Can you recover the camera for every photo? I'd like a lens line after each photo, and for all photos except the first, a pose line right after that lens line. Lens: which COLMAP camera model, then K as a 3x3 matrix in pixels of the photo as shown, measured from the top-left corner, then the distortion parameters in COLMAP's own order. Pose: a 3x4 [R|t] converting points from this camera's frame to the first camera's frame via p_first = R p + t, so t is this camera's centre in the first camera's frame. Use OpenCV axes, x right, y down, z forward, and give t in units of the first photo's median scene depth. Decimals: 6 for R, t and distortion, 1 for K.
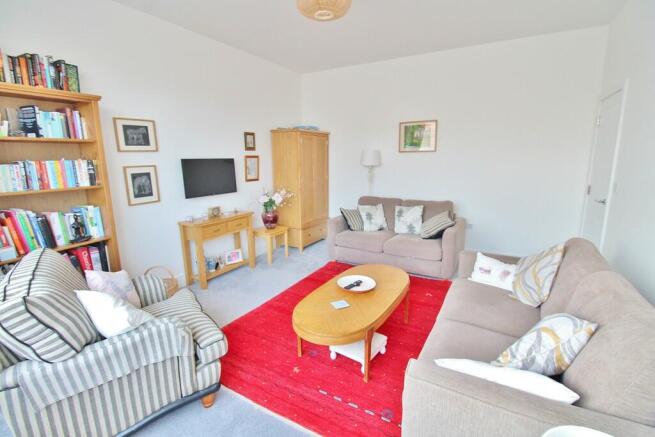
lens RADIAL K [[308.3, 0, 327.5], [0, 308.3, 218.5], [0, 0, 1]] dist [-0.001641, -0.000217]
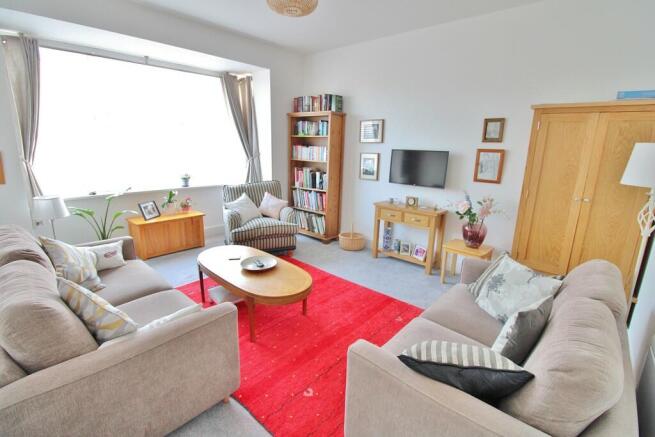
lens RADIAL K [[308.3, 0, 327.5], [0, 308.3, 218.5], [0, 0, 1]] dist [-0.001641, -0.000217]
pose [[-0.189014, 0.259403, -0.947092, 0.632166], [-0.201480, 0.933713, 0.295949, -0.199591], [0.961082, 0.246758, -0.124221, 0.794394]]
